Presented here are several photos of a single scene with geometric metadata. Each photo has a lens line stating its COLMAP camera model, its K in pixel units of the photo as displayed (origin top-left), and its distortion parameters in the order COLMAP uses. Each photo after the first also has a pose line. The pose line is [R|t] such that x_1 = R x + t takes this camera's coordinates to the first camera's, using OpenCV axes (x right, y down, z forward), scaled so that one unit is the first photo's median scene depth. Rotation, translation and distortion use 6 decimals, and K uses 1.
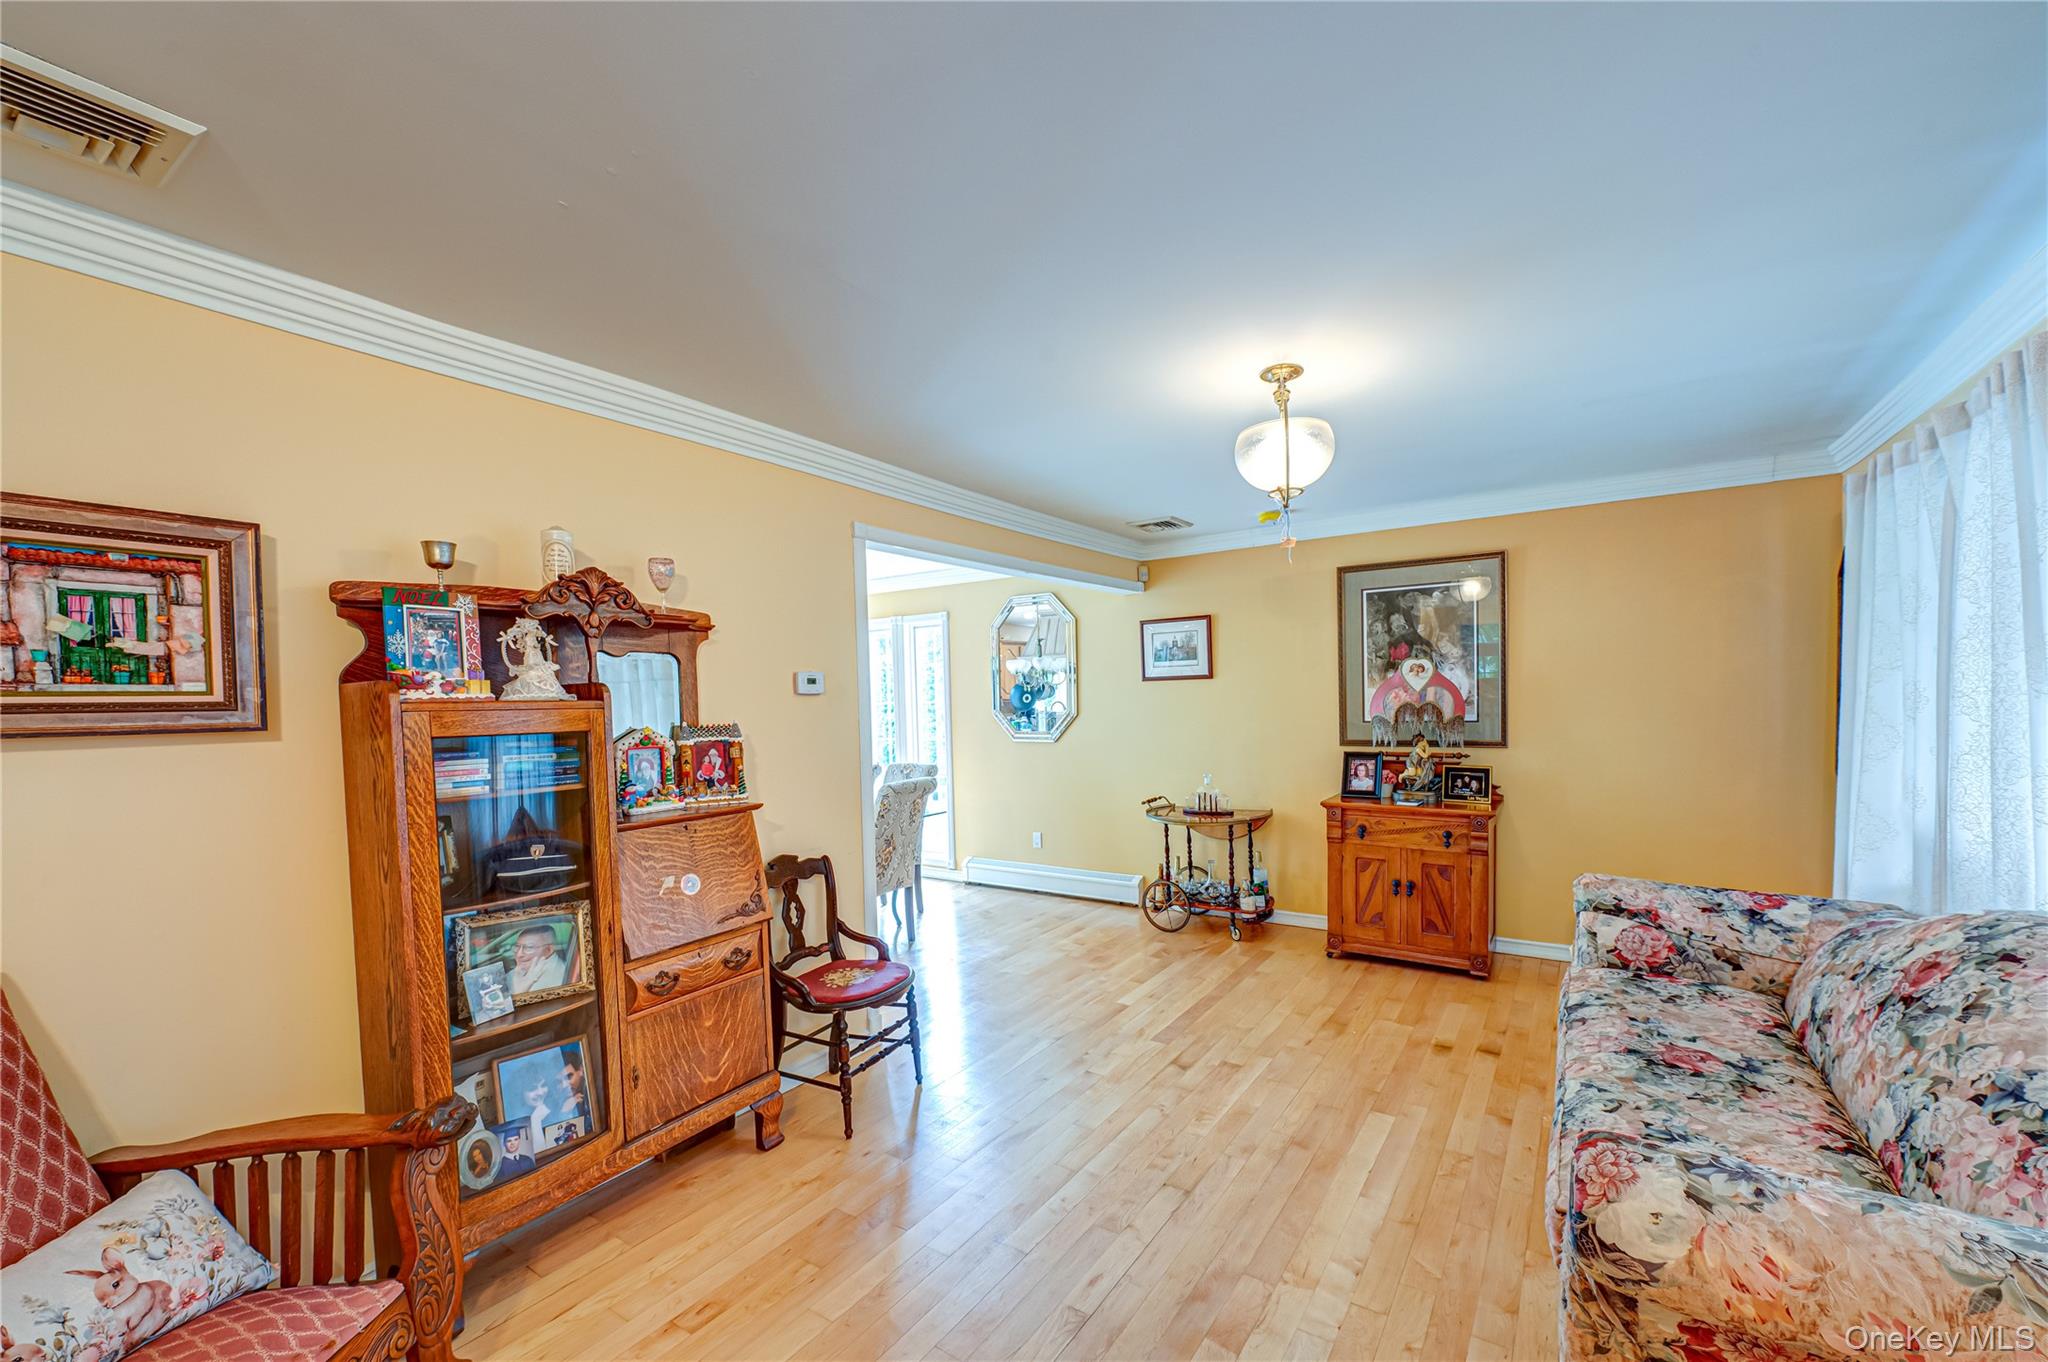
lens RADIAL K [[802.6, 0, 1085.8], [0, 802.6, 727.8], [0, 0, 1]] dist [-0.015986, -0.000890]
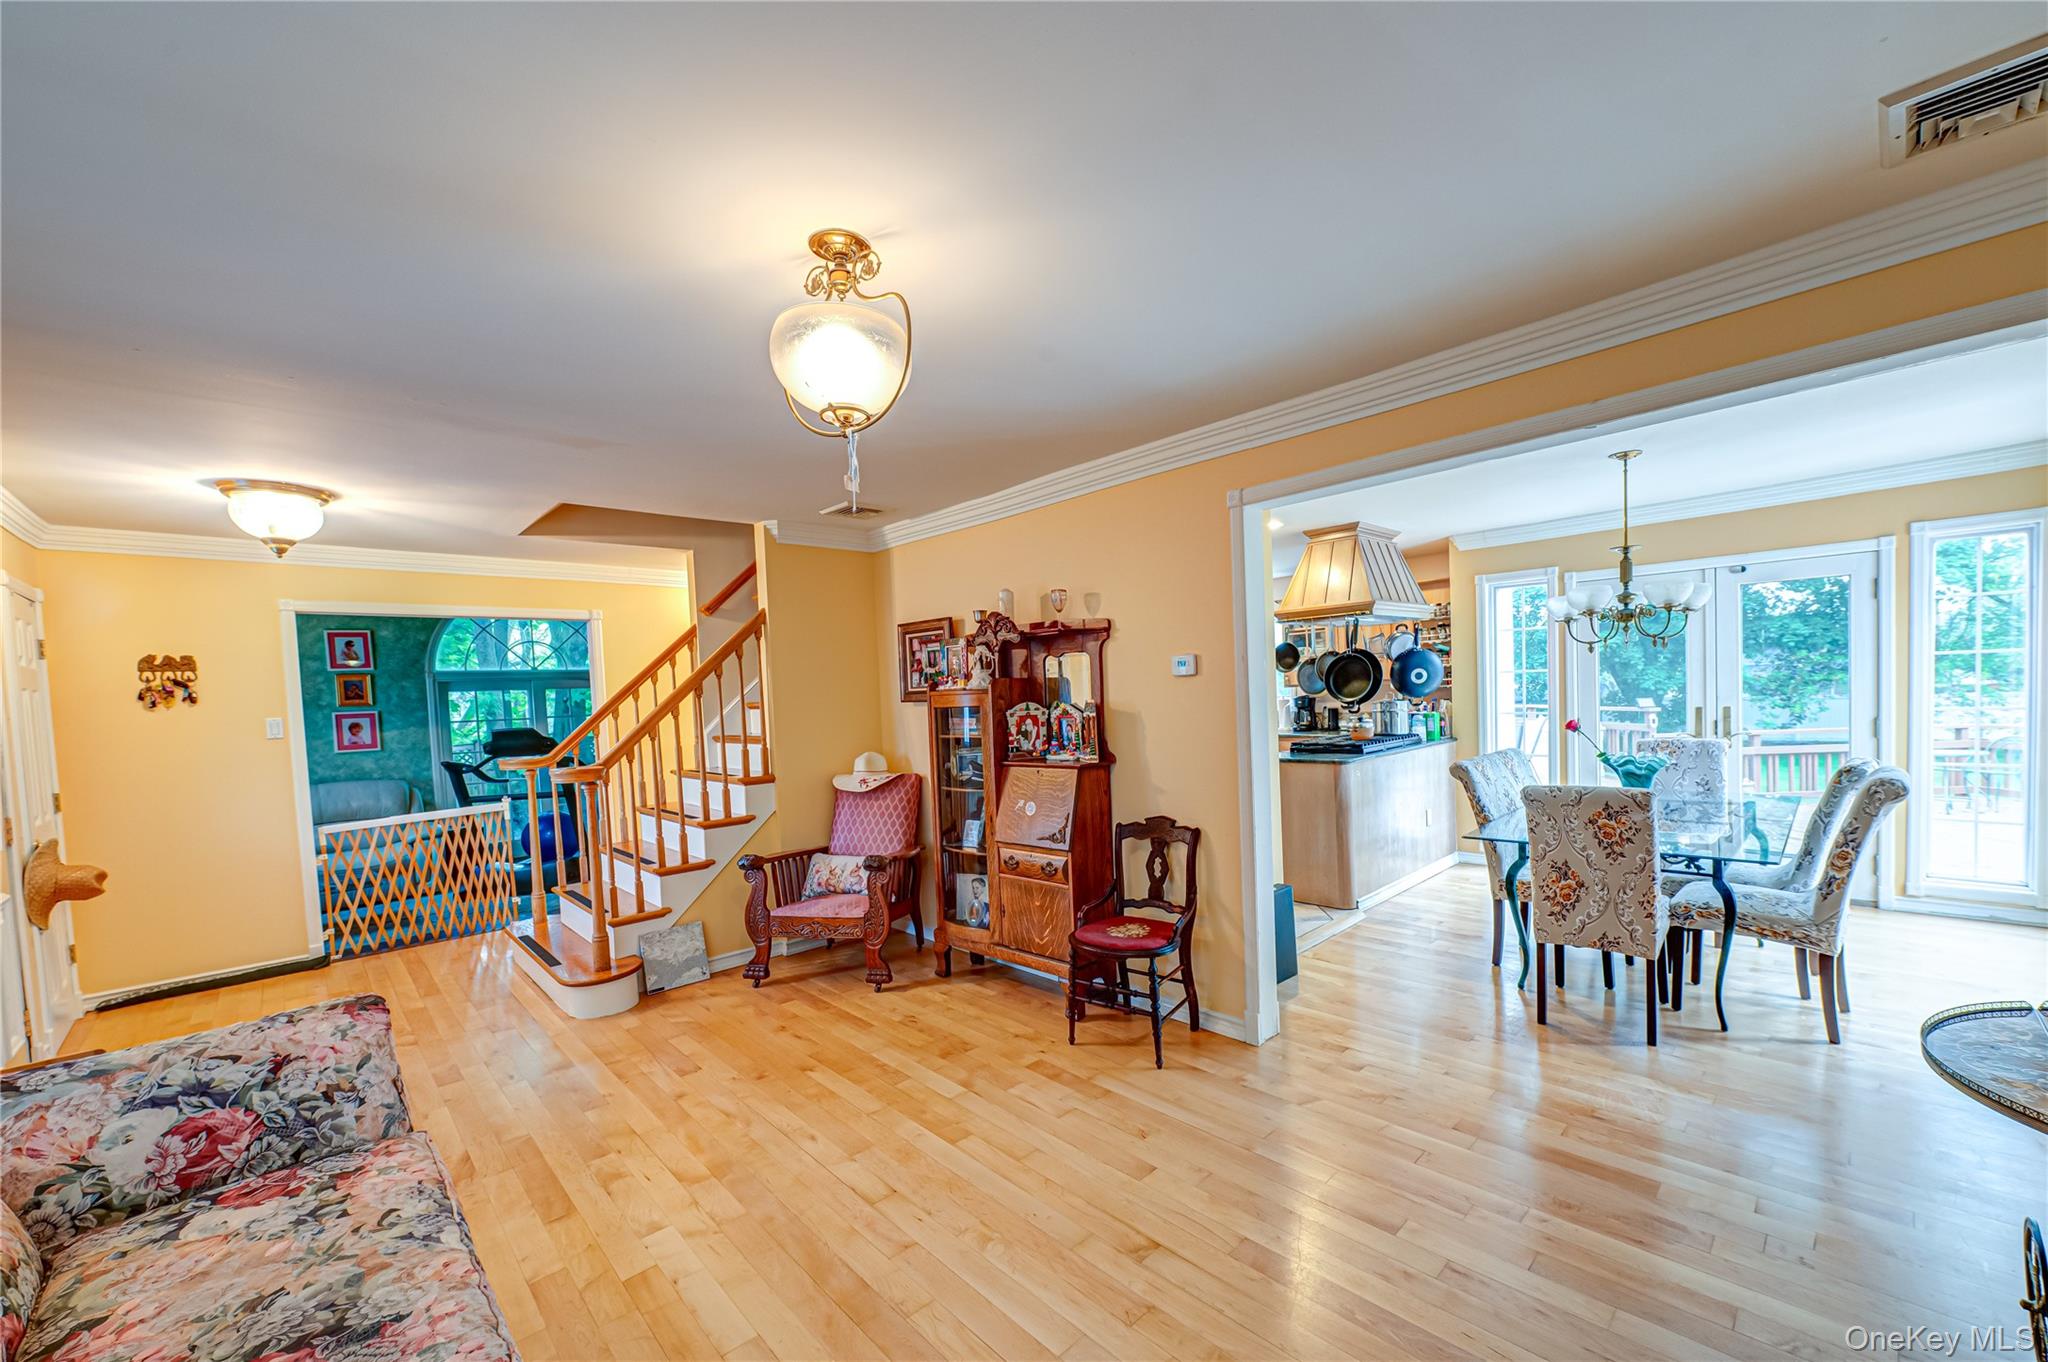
lens RADIAL K [[802.6, 0, 1085.8], [0, 802.6, 727.8], [0, 0, 1]] dist [-0.015986, -0.000890]
pose [[-0.213654, 0.078659, -0.973737, 0.846607], [0.012781, 0.996893, 0.077726, -0.066599], [0.976826, 0.004161, -0.213996, 1.257326]]
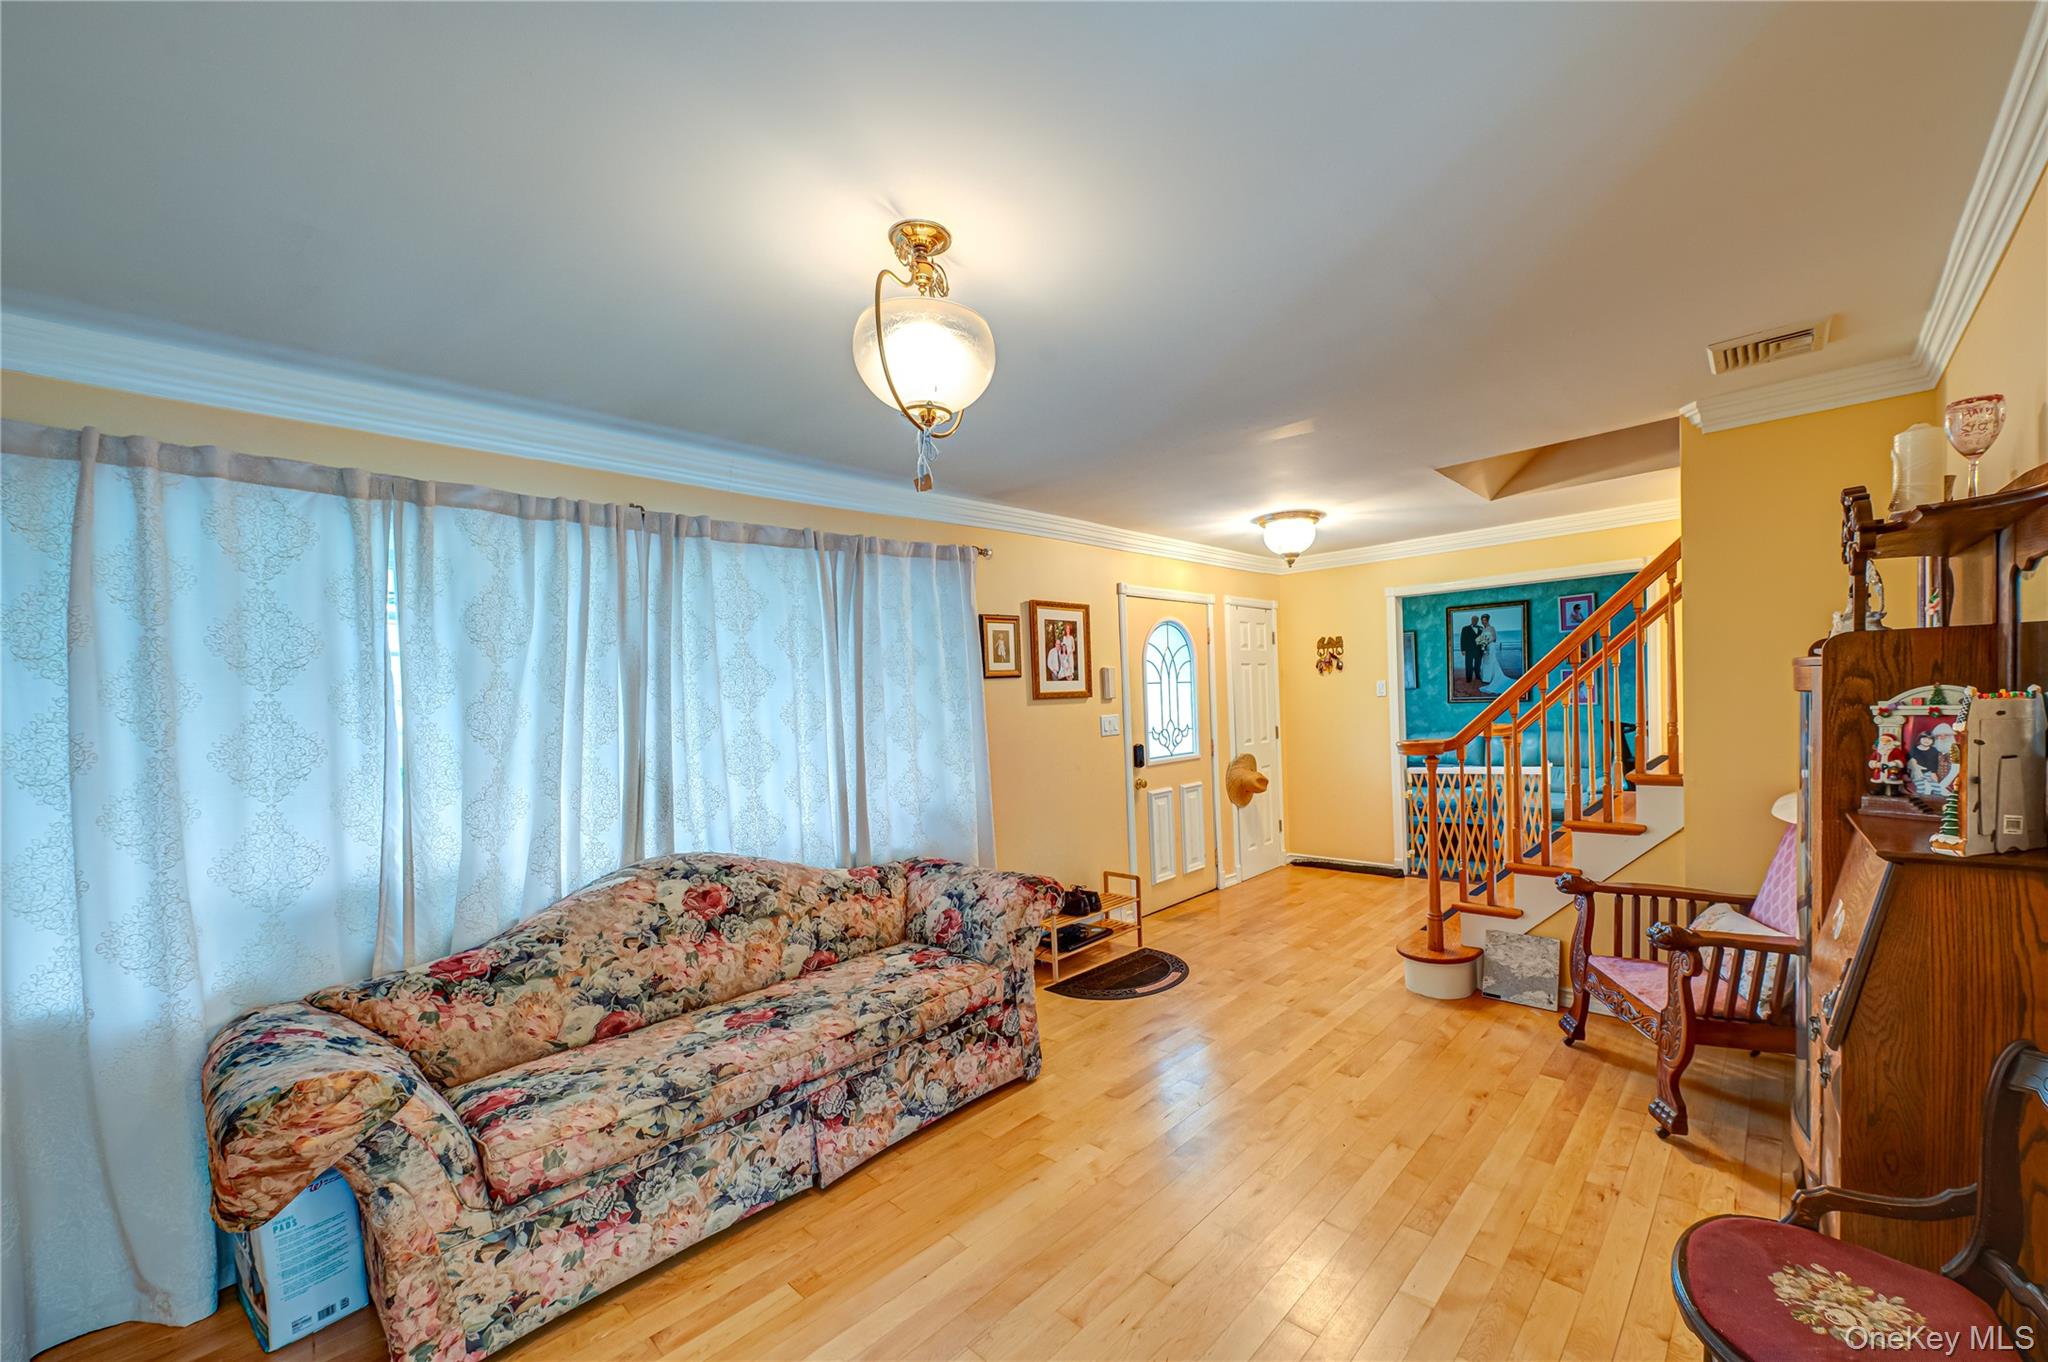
lens RADIAL K [[802.6, 0, 1085.8], [0, 802.6, 727.8], [0, 0, 1]] dist [-0.015986, -0.000890]
pose [[-0.983087, 0.057724, 0.173806, 0.010182], [0.070235, 0.995297, 0.066711, -0.055244], [-0.169138, 0.077790, -0.982518, 1.552172]]
